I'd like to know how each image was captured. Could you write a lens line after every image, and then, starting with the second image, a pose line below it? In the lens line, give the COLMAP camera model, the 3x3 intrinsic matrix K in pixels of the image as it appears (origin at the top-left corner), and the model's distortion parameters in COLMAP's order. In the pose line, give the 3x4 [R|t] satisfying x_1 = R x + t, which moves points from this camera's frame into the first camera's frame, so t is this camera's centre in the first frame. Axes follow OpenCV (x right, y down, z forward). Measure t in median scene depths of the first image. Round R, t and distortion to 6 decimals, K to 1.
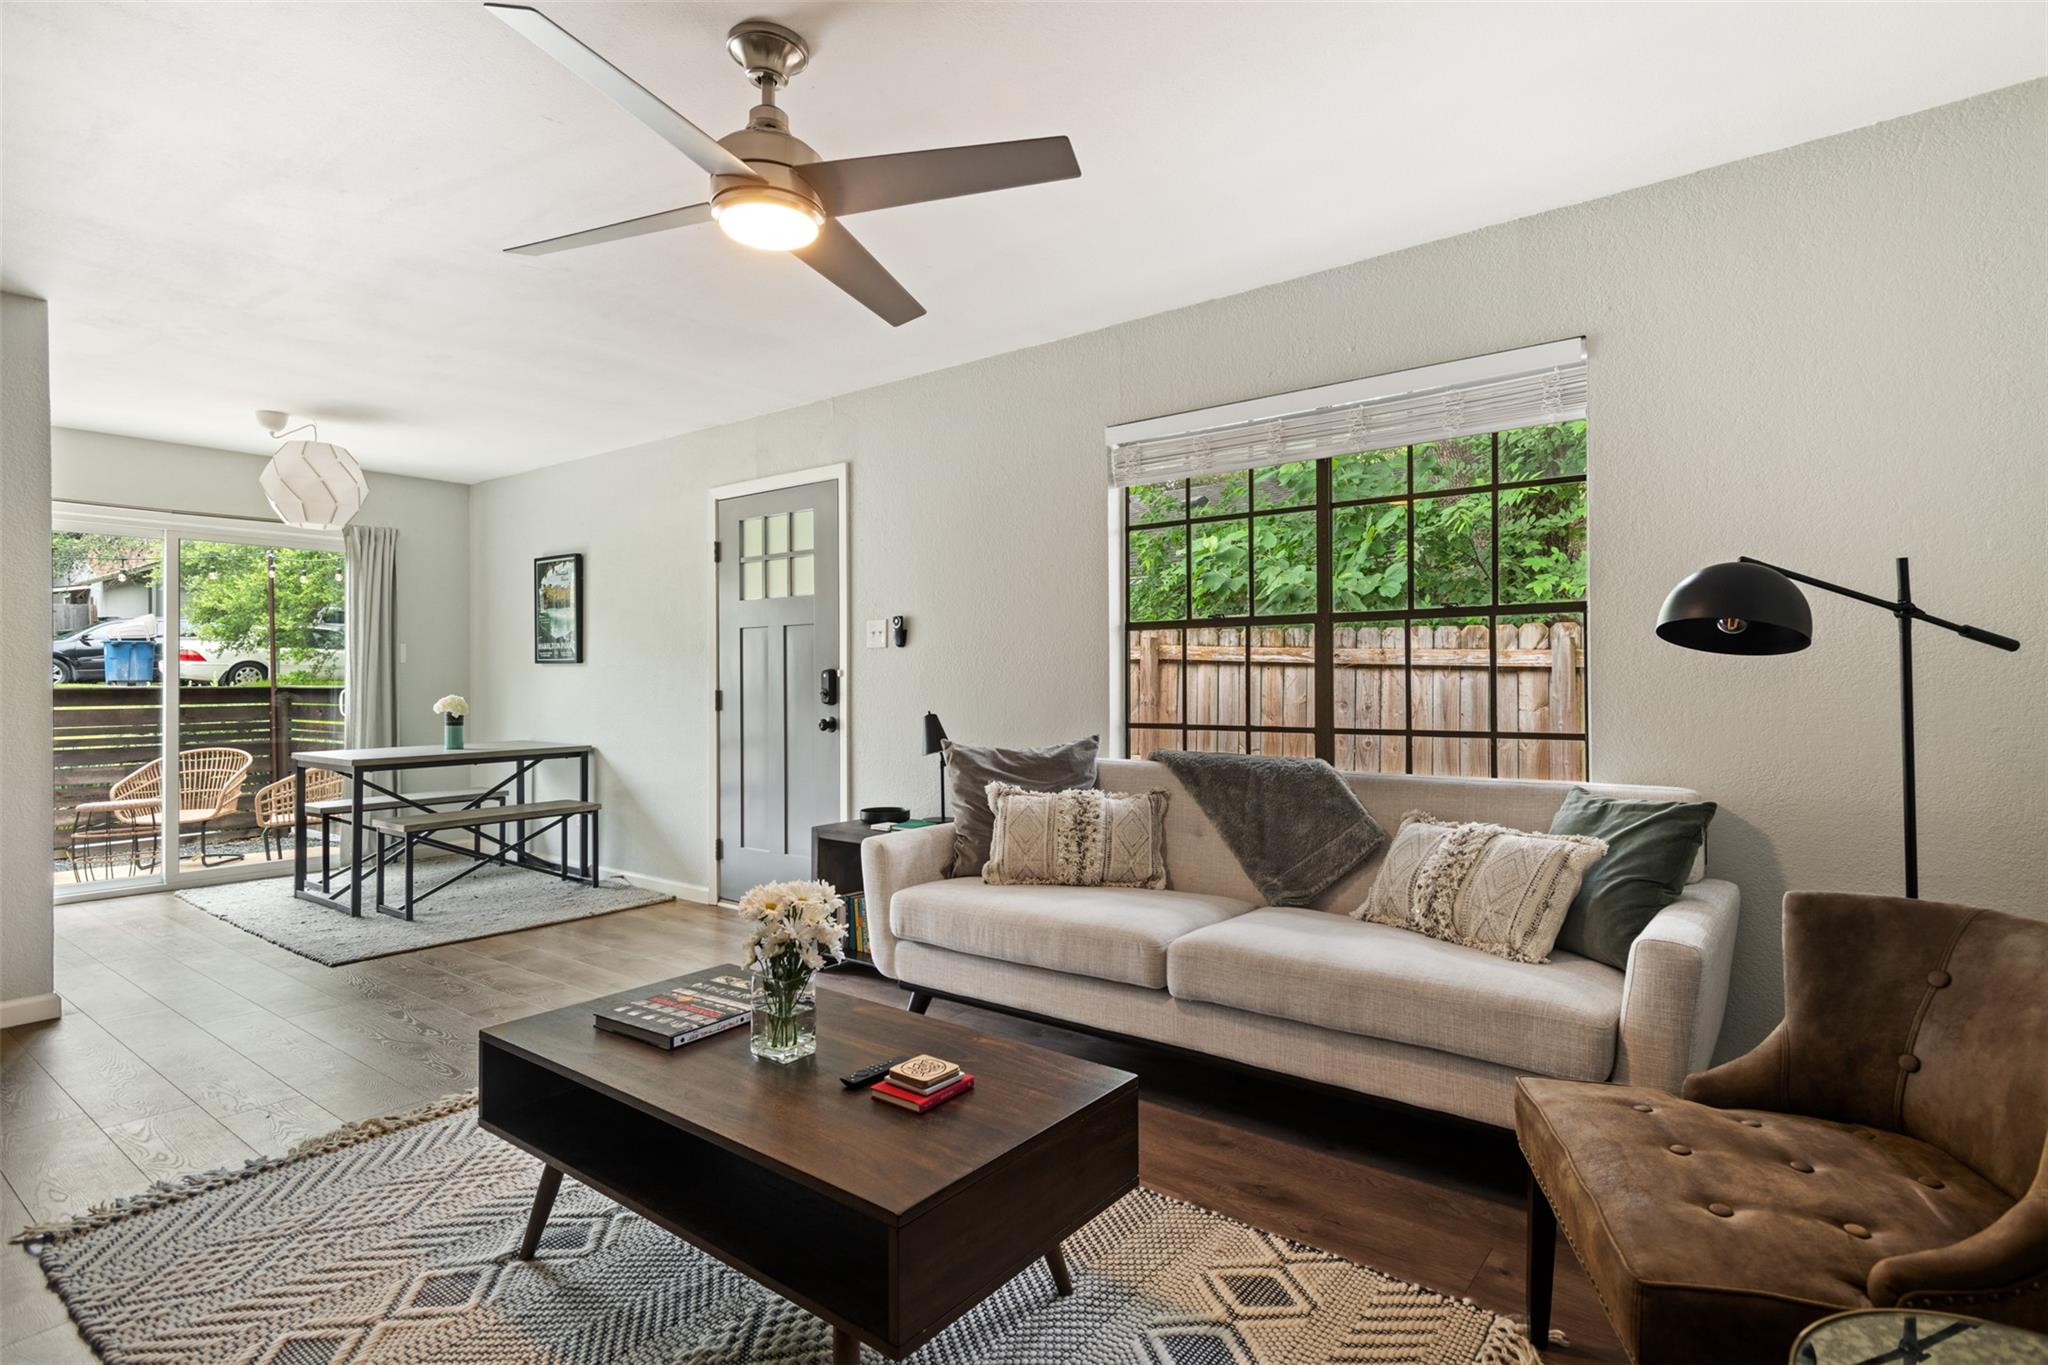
lens RADIAL K [[1043.0, 0, 1028.8], [0, 1043.0, 688.9], [0, 0, 1]] dist [0.010591, -0.001885]
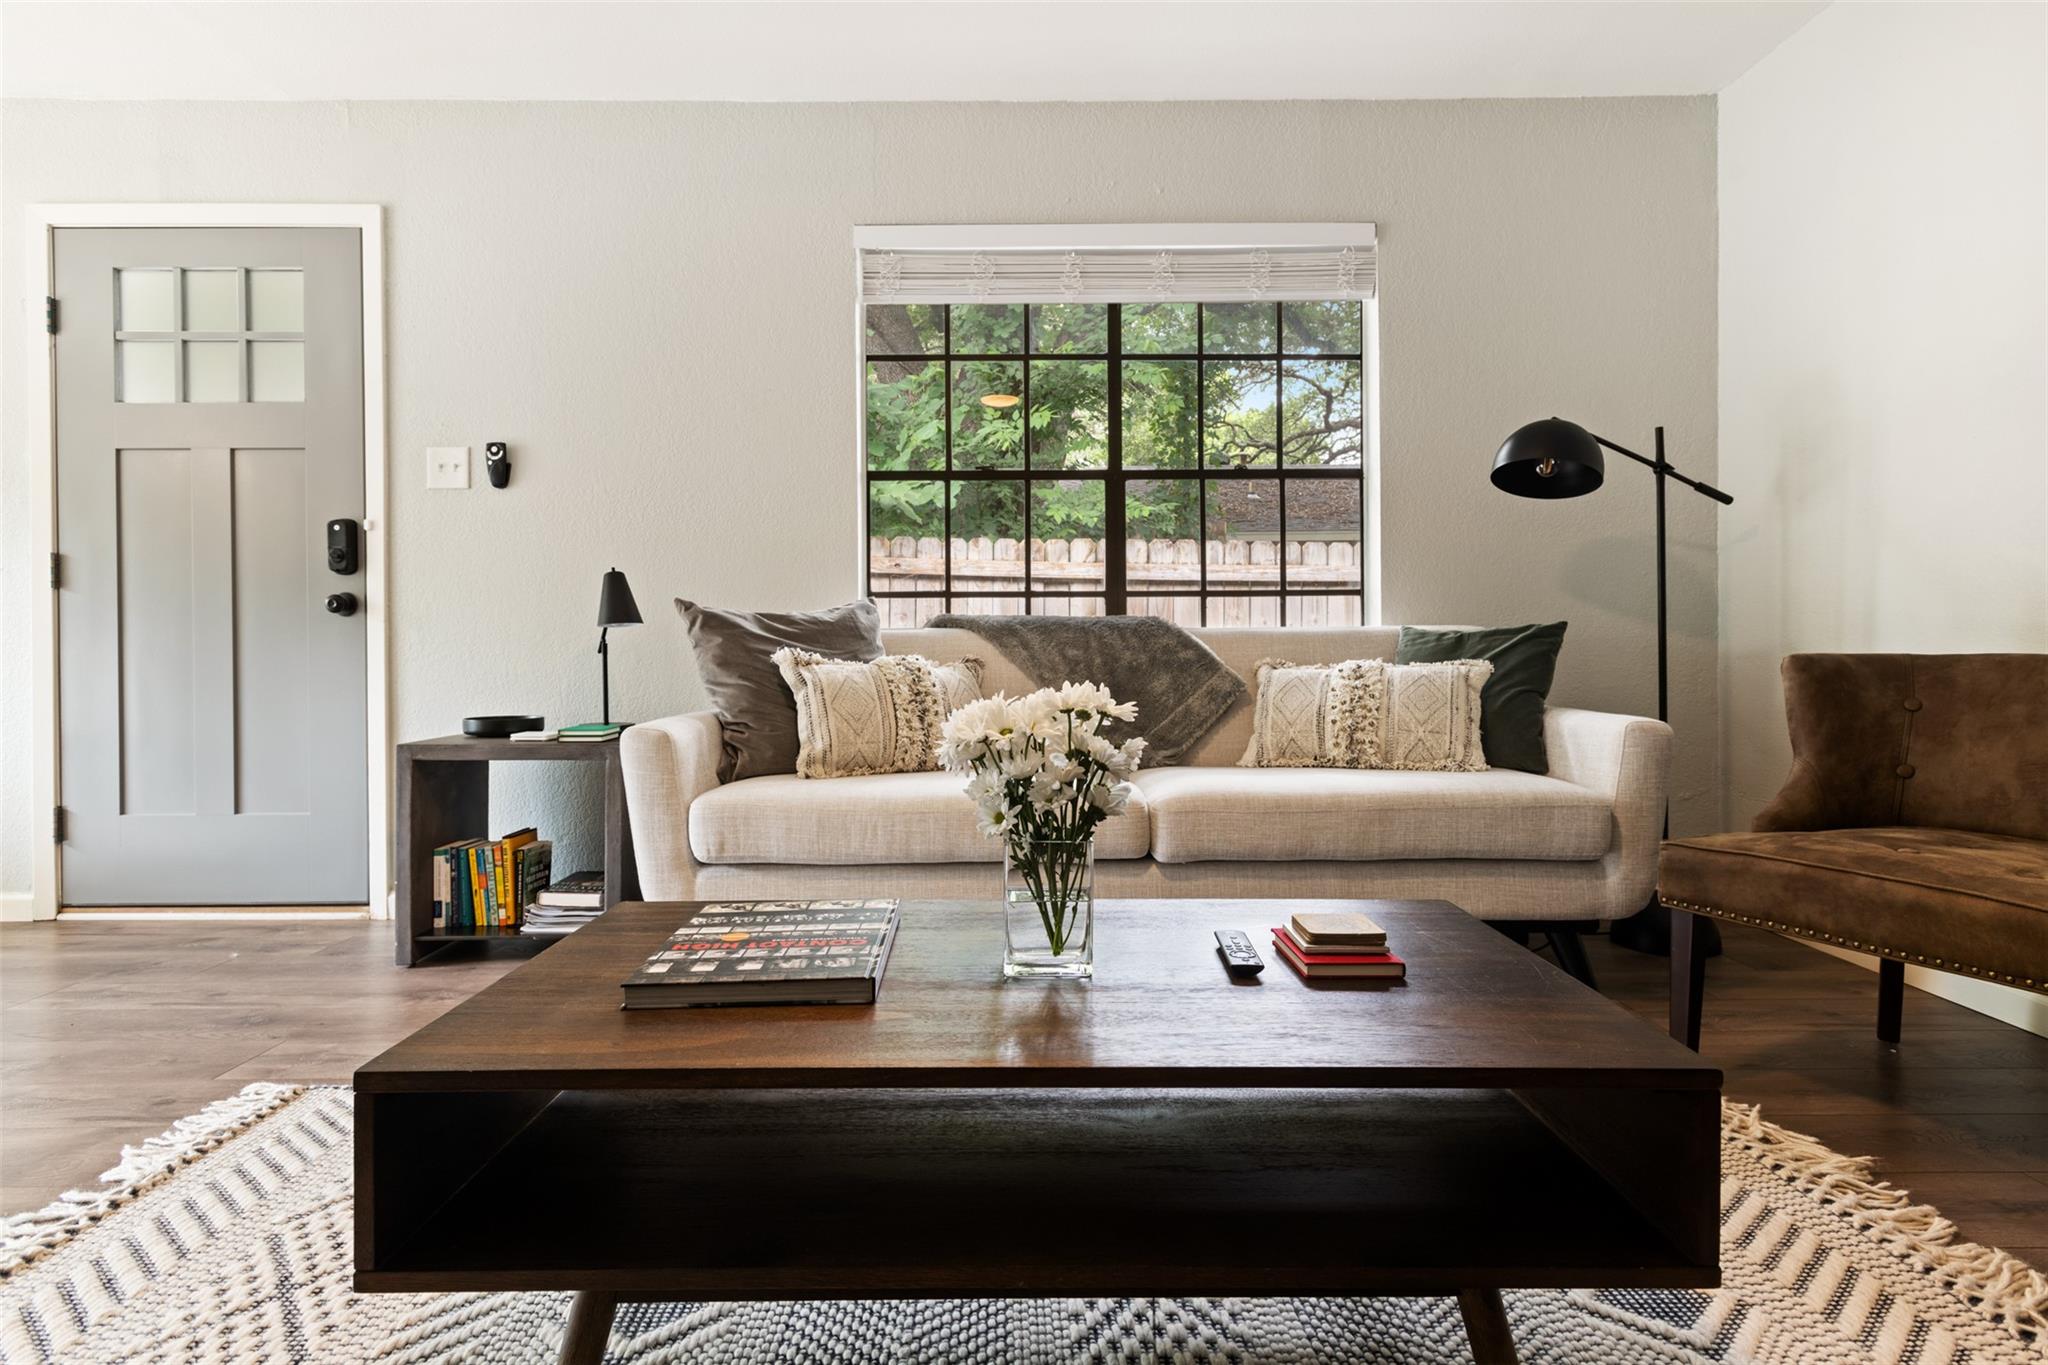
lens RADIAL K [[1043.0, 0, 1020.5], [0, 1043.0, 664.2], [0, 0, 1]] dist [0.010591, -0.001885]
pose [[0.782834, -0.005627, 0.622205, -0.382181], [0.006549, 0.999978, 0.000803, 0.105206], [-0.622196, 0.003446, 0.782854, 0.323299]]
